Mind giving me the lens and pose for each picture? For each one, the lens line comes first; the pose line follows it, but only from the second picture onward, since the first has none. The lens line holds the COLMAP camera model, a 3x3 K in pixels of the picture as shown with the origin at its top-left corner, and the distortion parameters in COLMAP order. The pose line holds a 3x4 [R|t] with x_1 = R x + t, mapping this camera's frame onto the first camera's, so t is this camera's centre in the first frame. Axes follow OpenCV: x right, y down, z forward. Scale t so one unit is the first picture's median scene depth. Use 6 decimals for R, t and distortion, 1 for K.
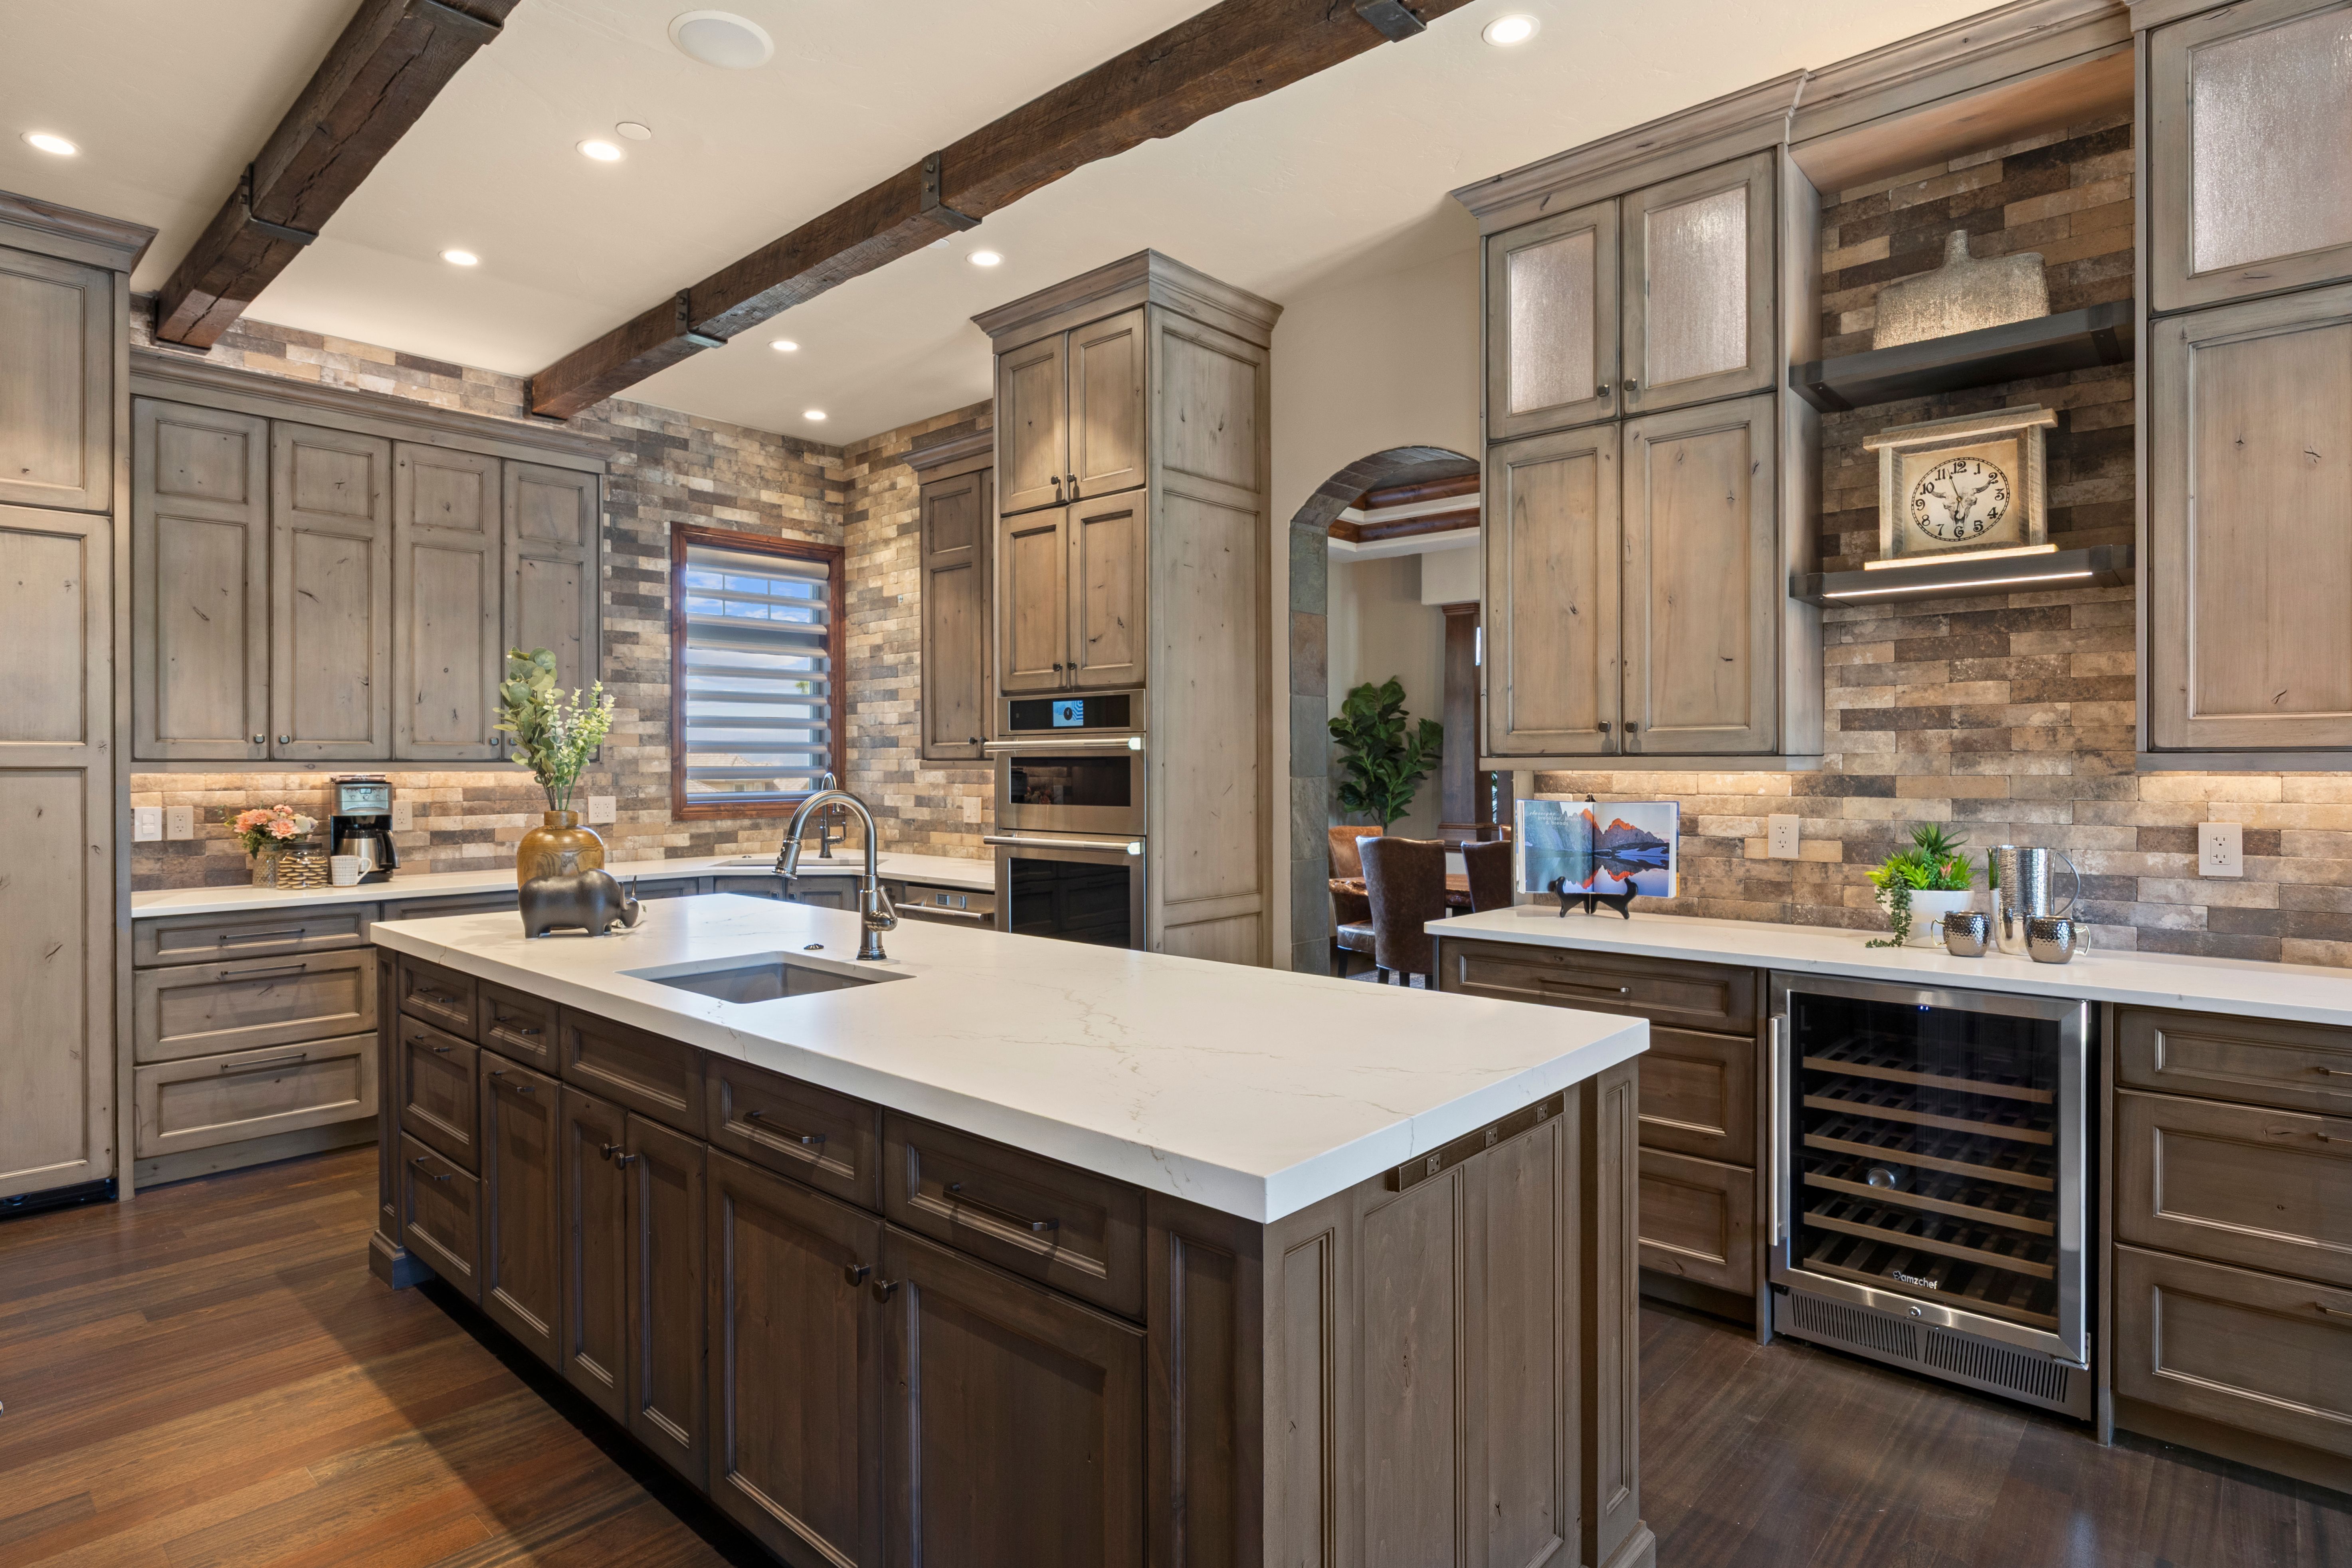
lens RADIAL K [[1219.3, 0, 1180.9], [0, 1219.3, 778.0], [0, 0, 1]] dist [-0.004382, 0.000011]
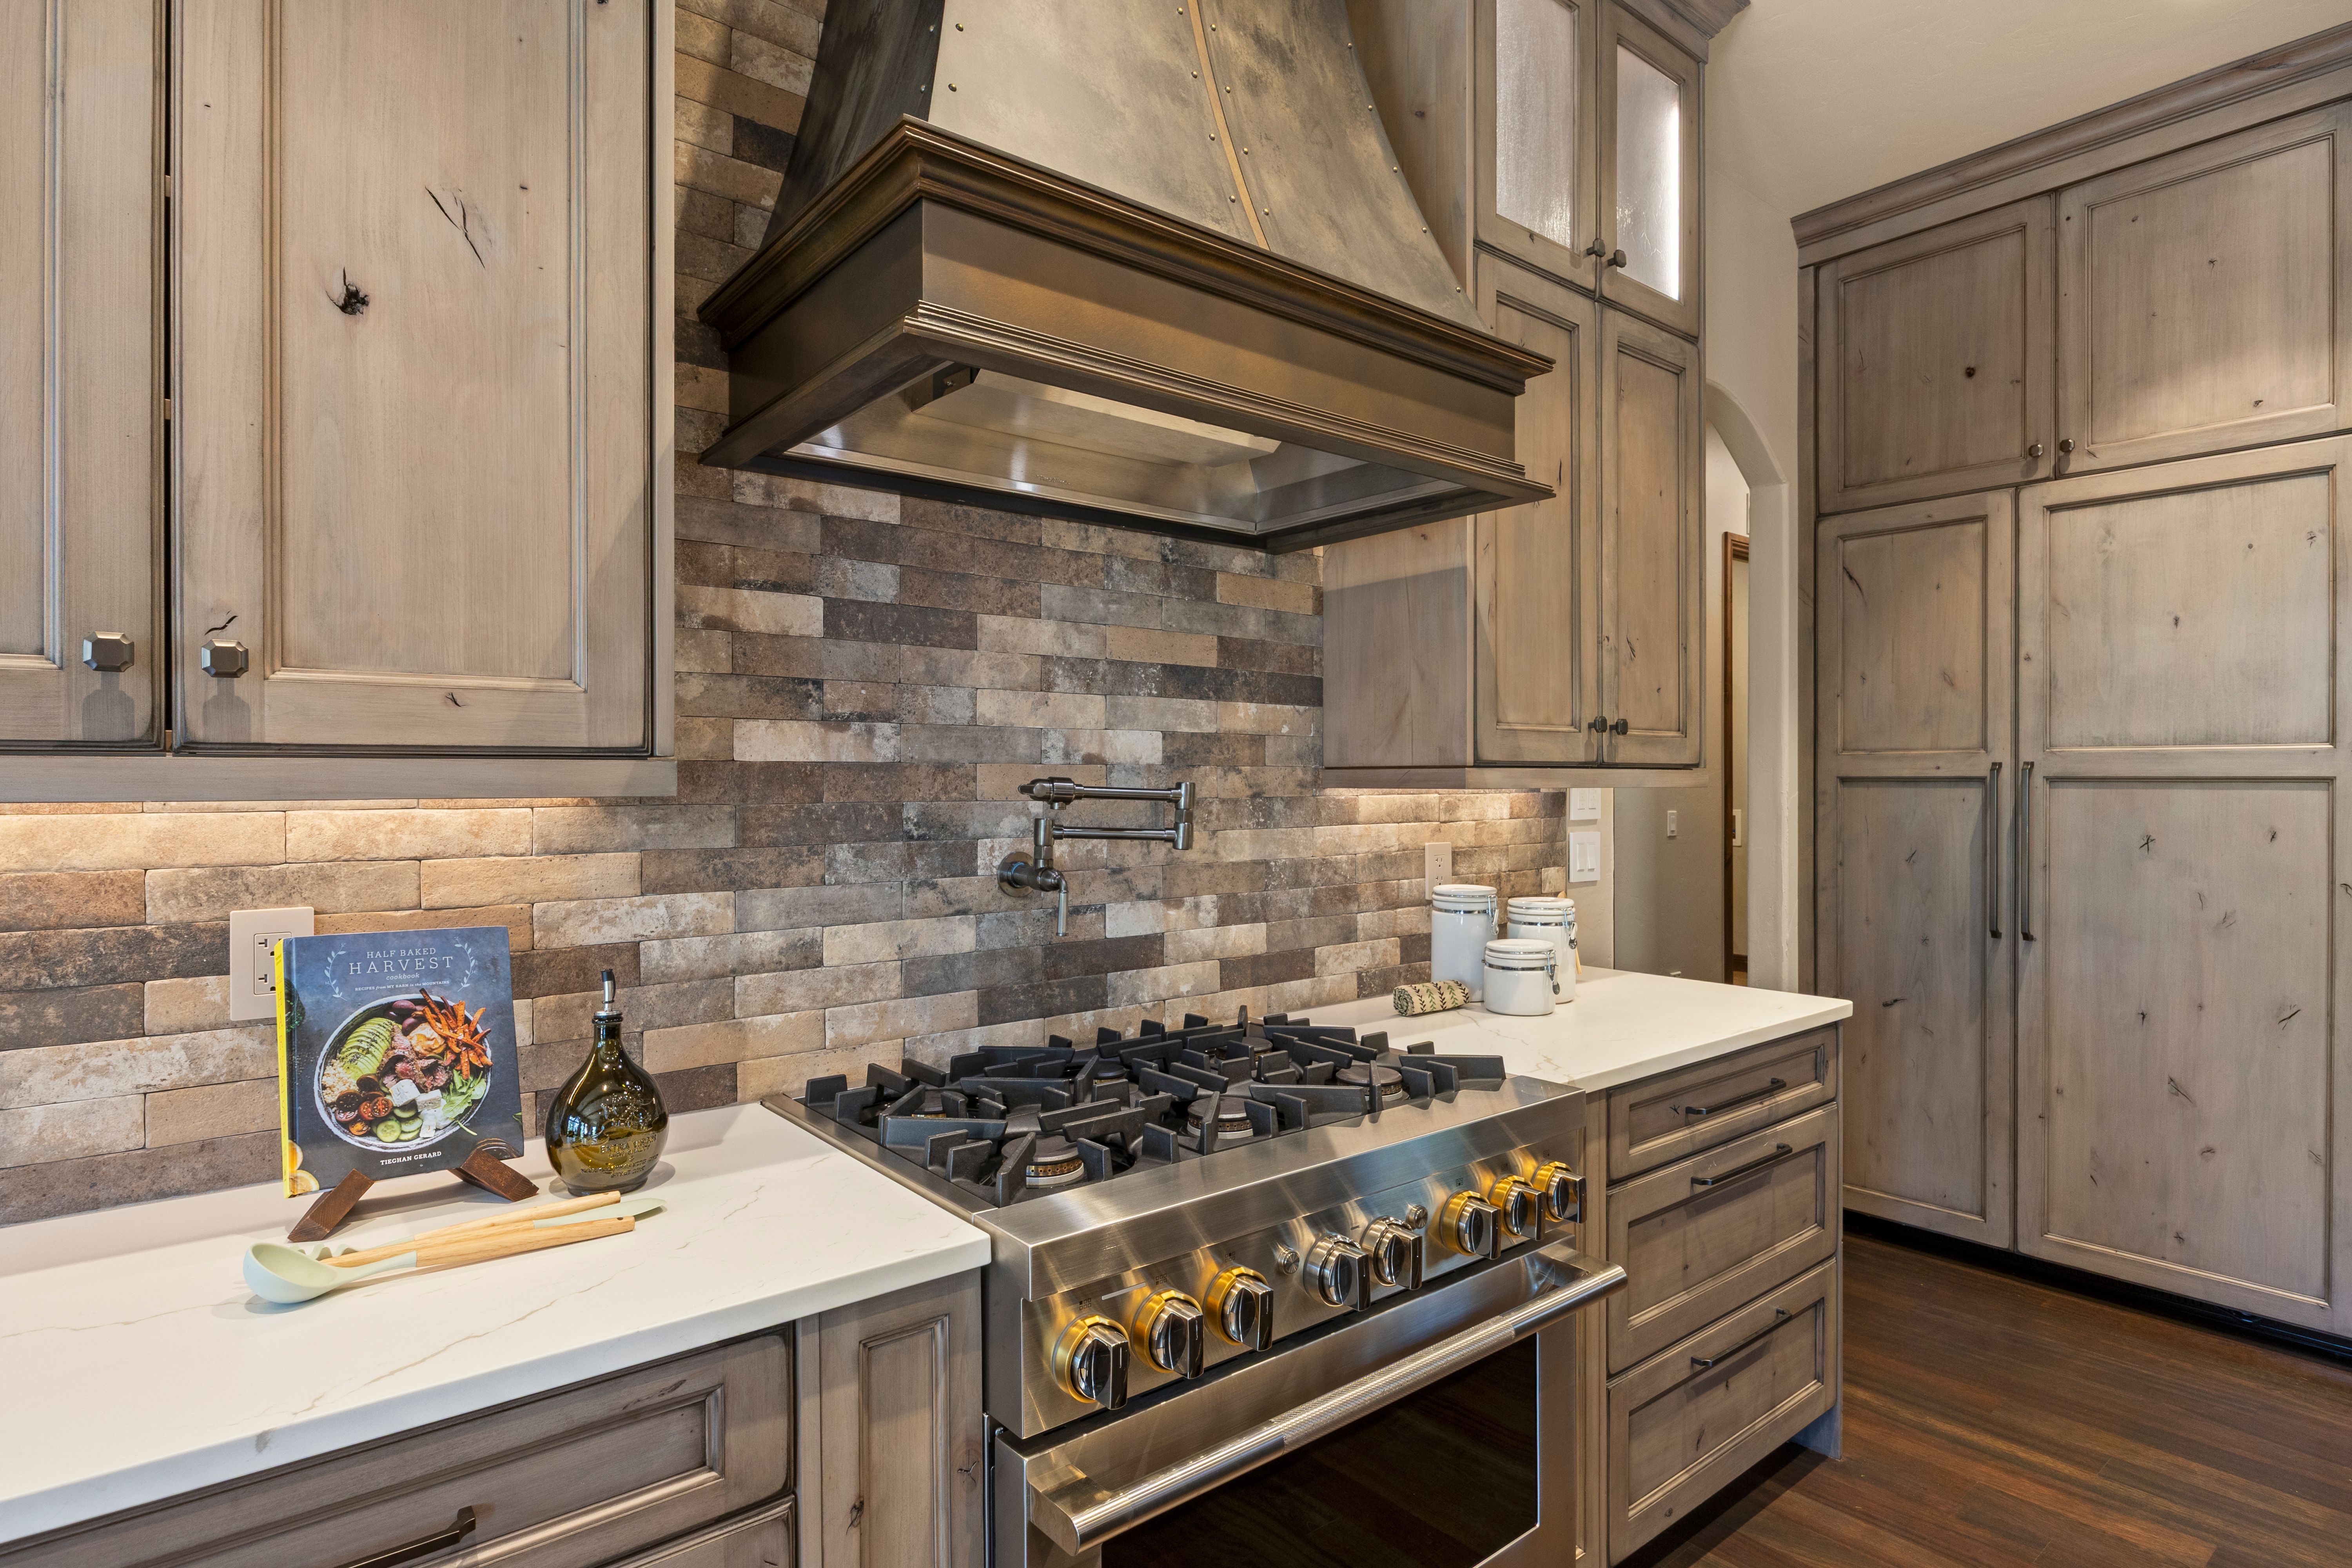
lens RADIAL K [[1196.4, 0, 1186.1], [0, 1196.4, 785.8], [0, 0, 1]] dist [-0.005661, -0.001109]
pose [[-0.146693, 0.008327, -0.989147, -0.065894], [-0.009304, 0.999909, 0.009798, -0.003632], [0.989138, 0.010640, -0.146602, 0.347604]]
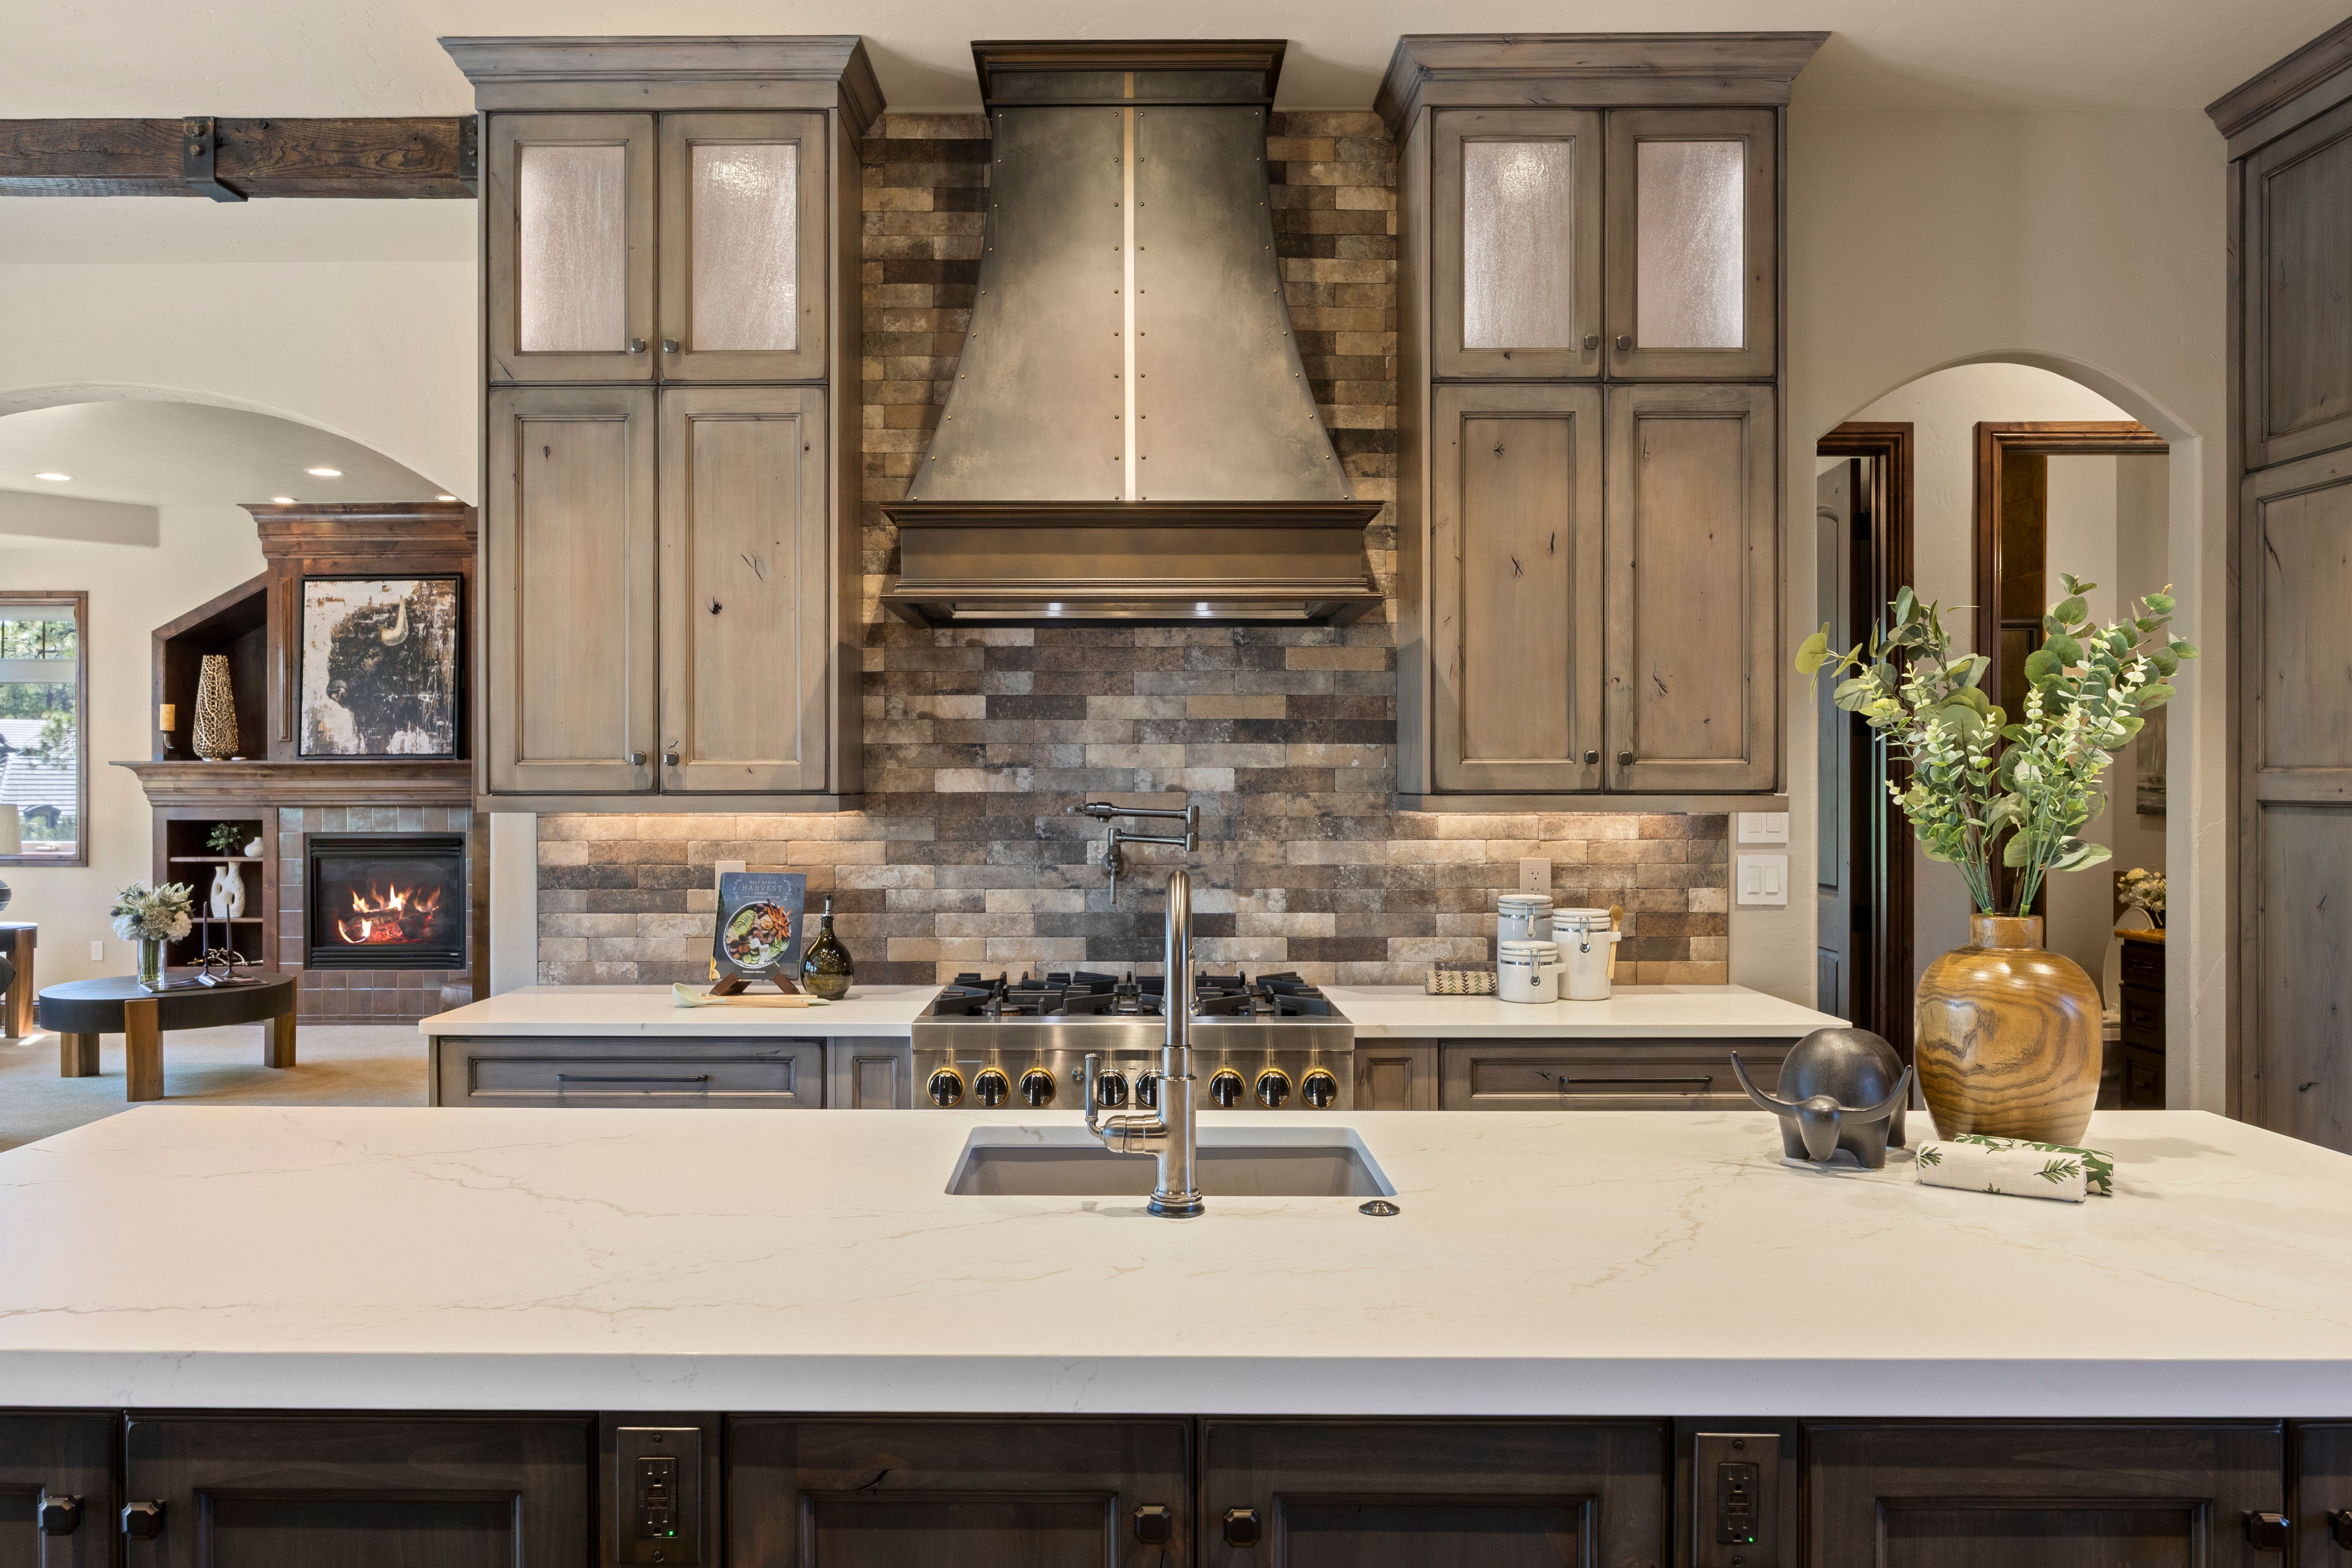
lens RADIAL K [[1646.3, 0, 1086.0], [0, 1646.3, 784.7], [0, 0, 1]] dist [-0.007004, 0.001380]
pose [[-0.757721, 0.005281, -0.652557, 0.123524], [-0.003509, 0.999920, 0.012167, -0.022397], [0.652569, 0.011509, -0.757642, 0.914444]]
